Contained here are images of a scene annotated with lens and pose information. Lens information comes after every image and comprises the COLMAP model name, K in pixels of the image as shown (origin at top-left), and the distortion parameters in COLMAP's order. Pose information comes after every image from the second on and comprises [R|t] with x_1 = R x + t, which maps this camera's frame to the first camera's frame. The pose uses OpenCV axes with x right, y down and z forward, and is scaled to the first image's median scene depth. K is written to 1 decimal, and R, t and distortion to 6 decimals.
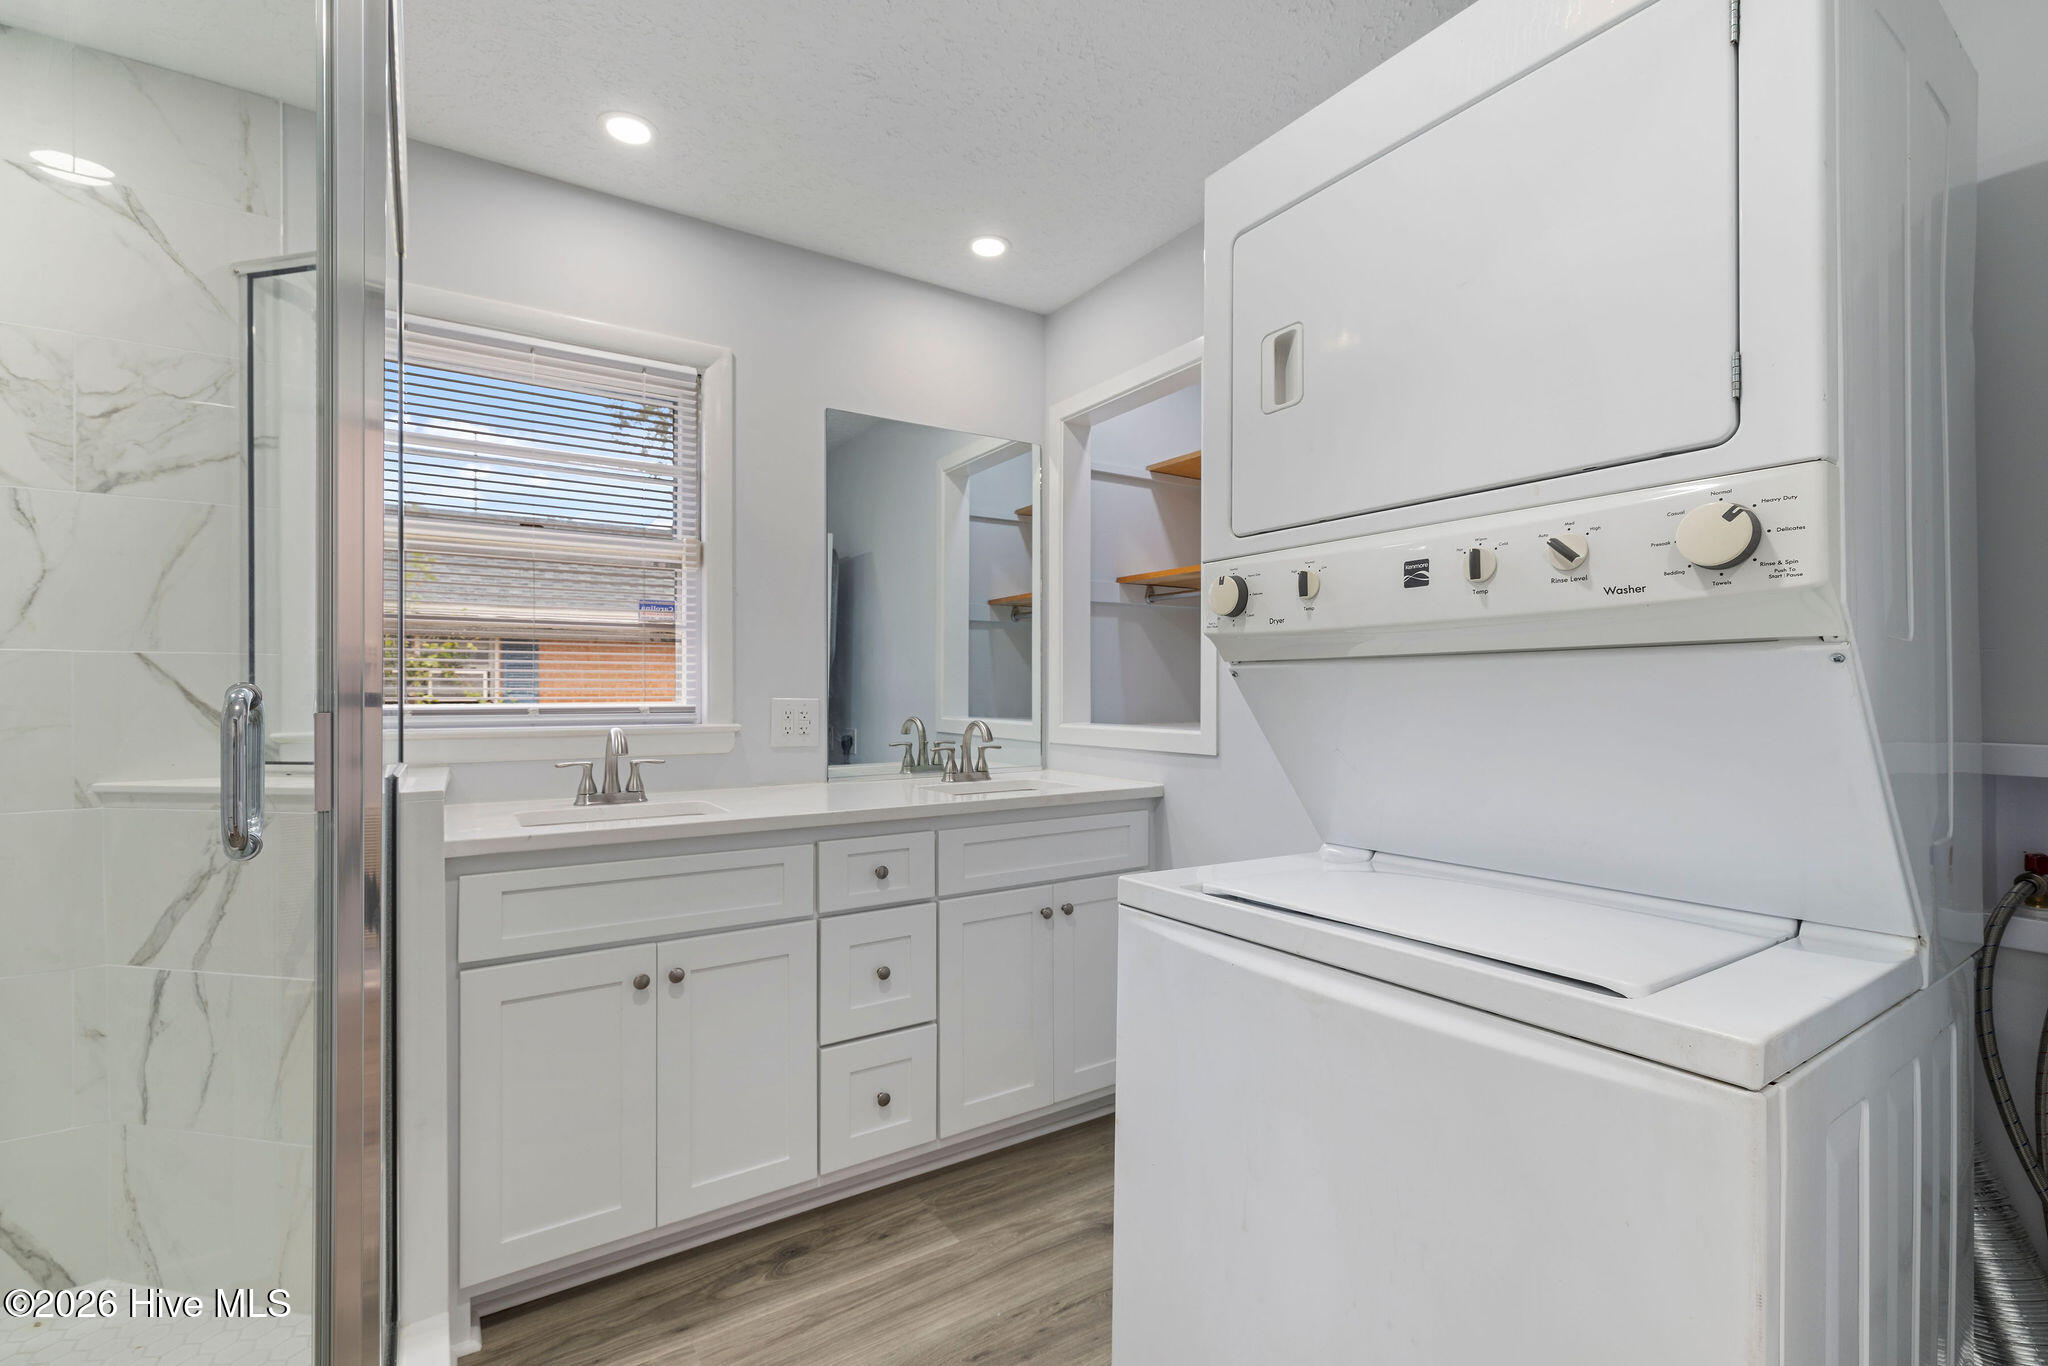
lens RADIAL K [[913.0, 0, 1024.0], [0, 913.0, 683.0], [0, 0, 1]] dist [-0.001895, 0.000360]
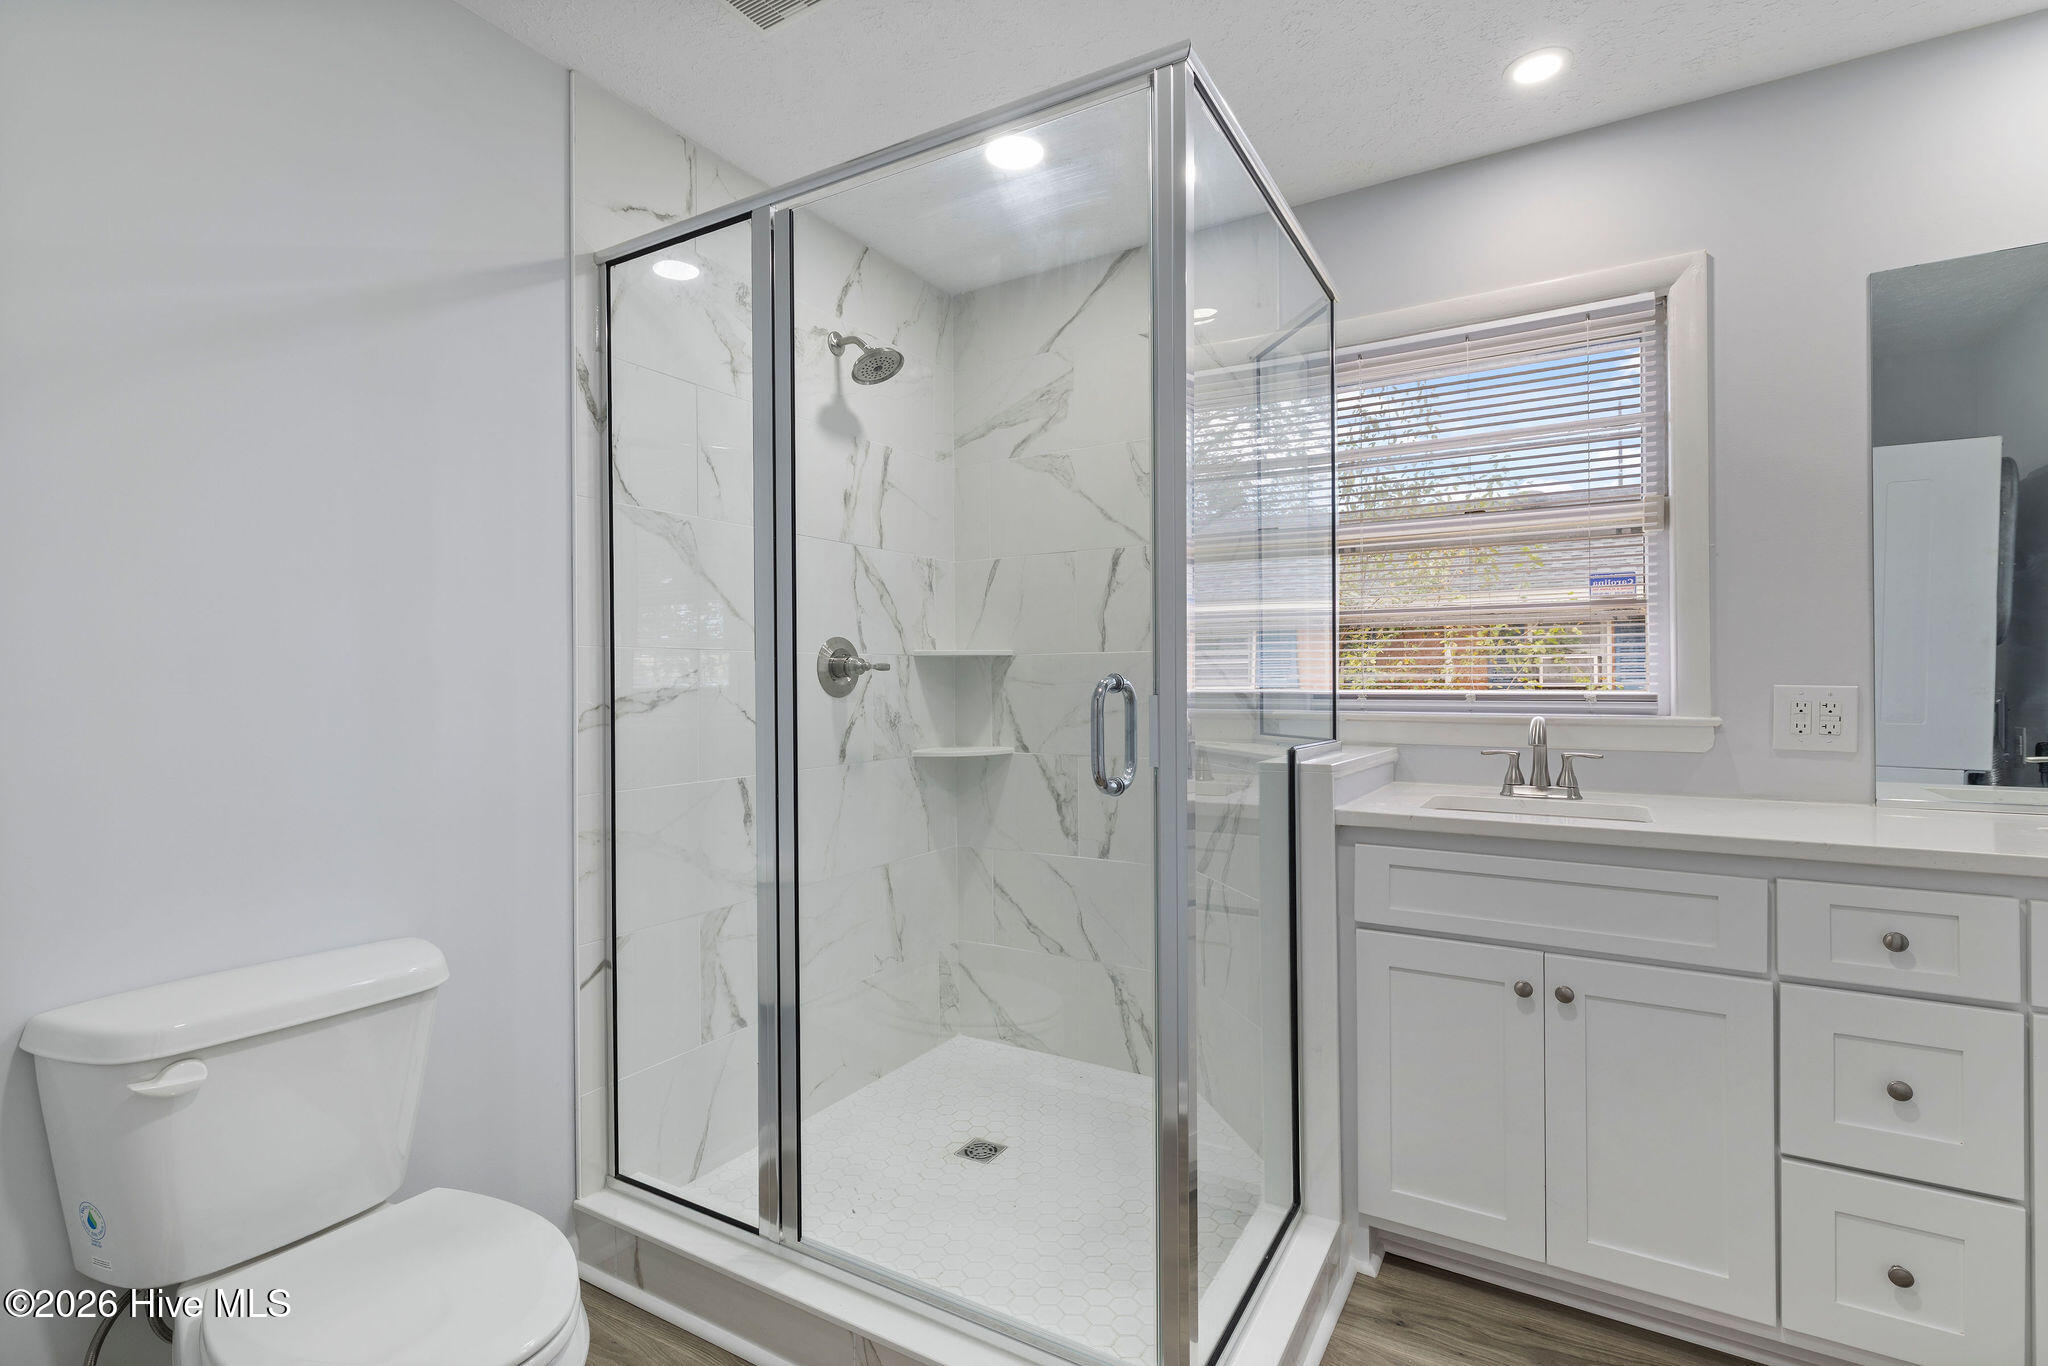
lens RADIAL K [[935.5, 0, 1024.0], [0, 935.5, 683.0], [0, 0, 1]] dist [0.002942, 0.000900]
pose [[0.428213, 0.000867, -0.903677, 0.182581], [0.013492, 0.999882, 0.007353, 0.000840], [0.903577, -0.015341, 0.428151, 0.109098]]
